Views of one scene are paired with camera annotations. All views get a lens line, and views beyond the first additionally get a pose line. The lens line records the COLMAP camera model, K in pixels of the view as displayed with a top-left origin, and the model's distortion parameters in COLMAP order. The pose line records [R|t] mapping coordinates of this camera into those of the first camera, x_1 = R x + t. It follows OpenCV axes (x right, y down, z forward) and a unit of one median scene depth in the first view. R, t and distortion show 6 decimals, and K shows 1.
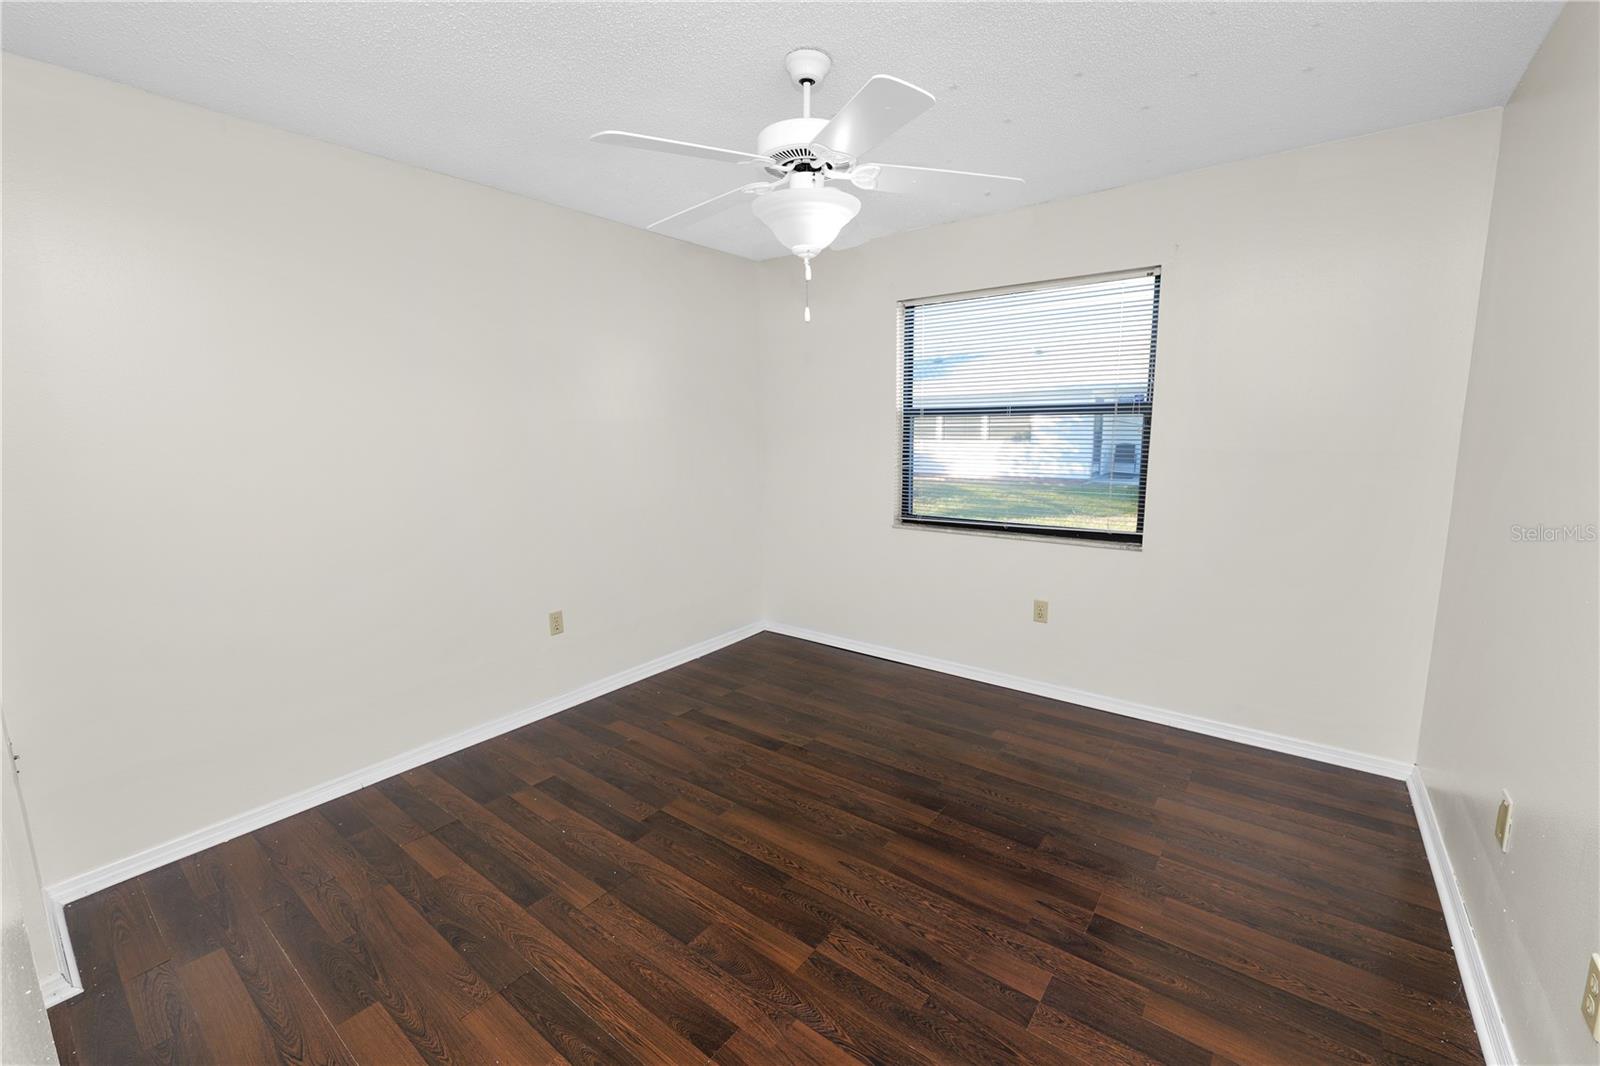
lens RADIAL K [[648.9, 0, 796.2], [0, 648.9, 533.2], [0, 0, 1]] dist [-0.011618, 0.000073]
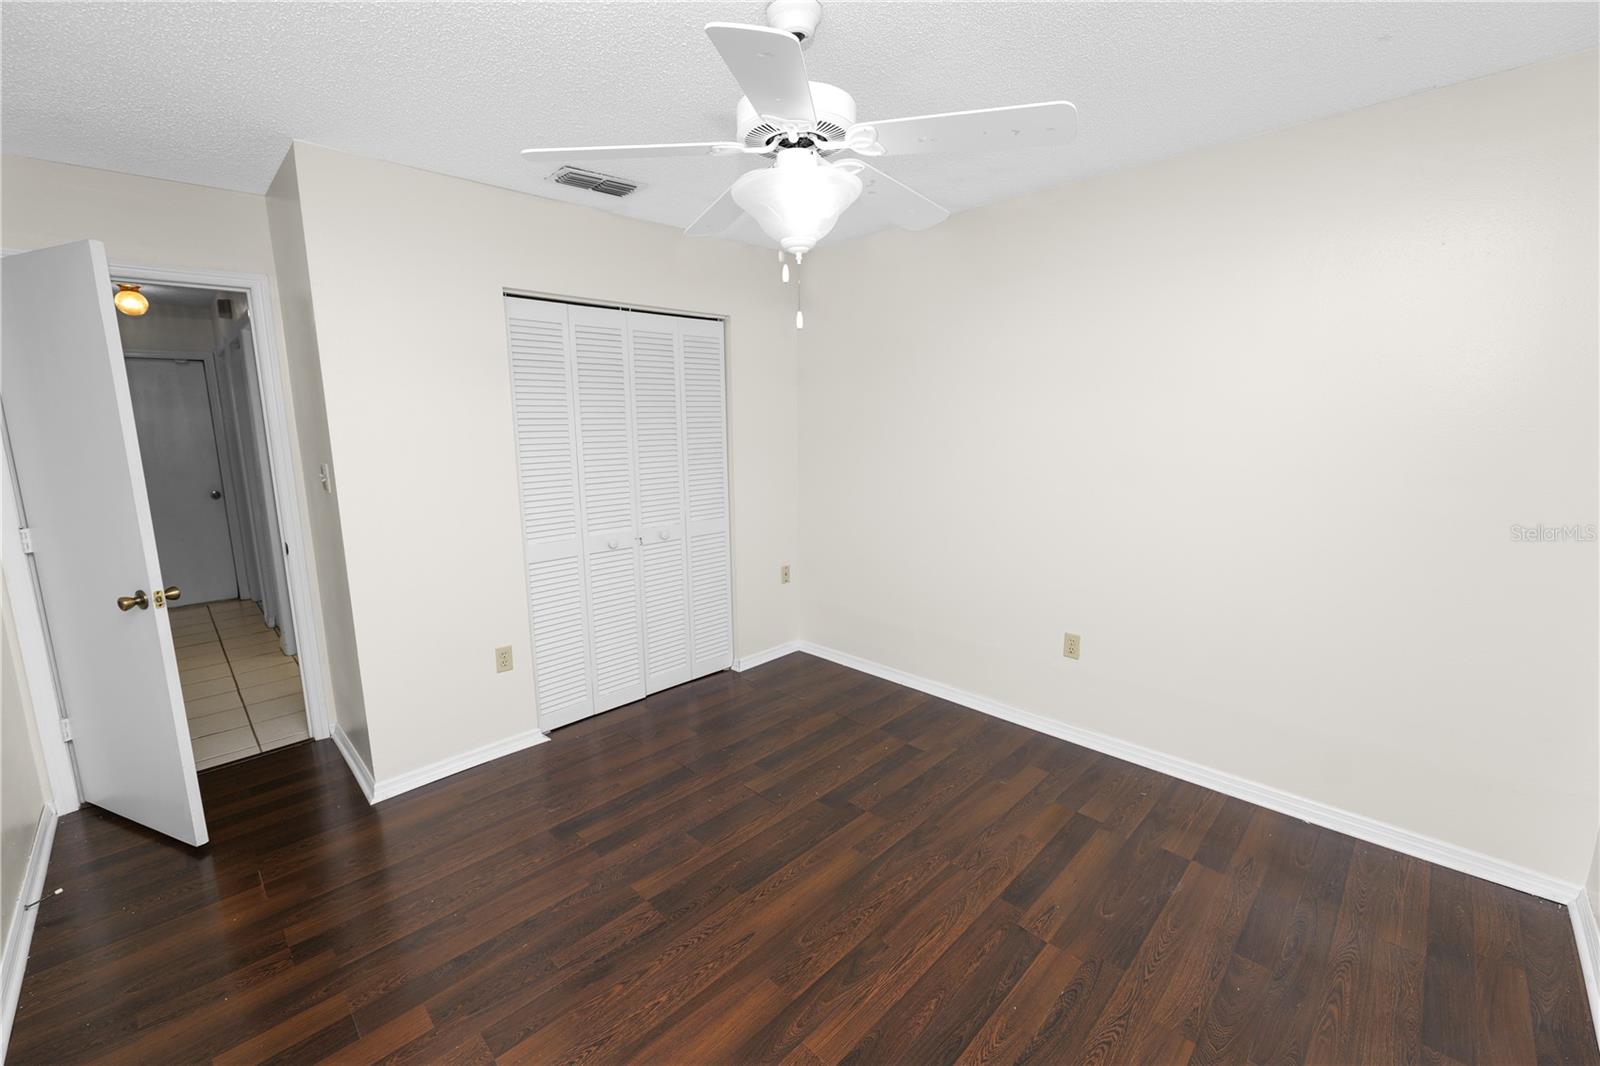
lens RADIAL K [[648.9, 0, 796.2], [0, 648.9, 533.2], [0, 0, 1]] dist [-0.011618, 0.000073]
pose [[-0.124562, 0.189706, -0.973908, 0.851844], [-0.147778, 0.967057, 0.207272, -0.233018], [0.981145, 0.169740, -0.092424, 1.072710]]
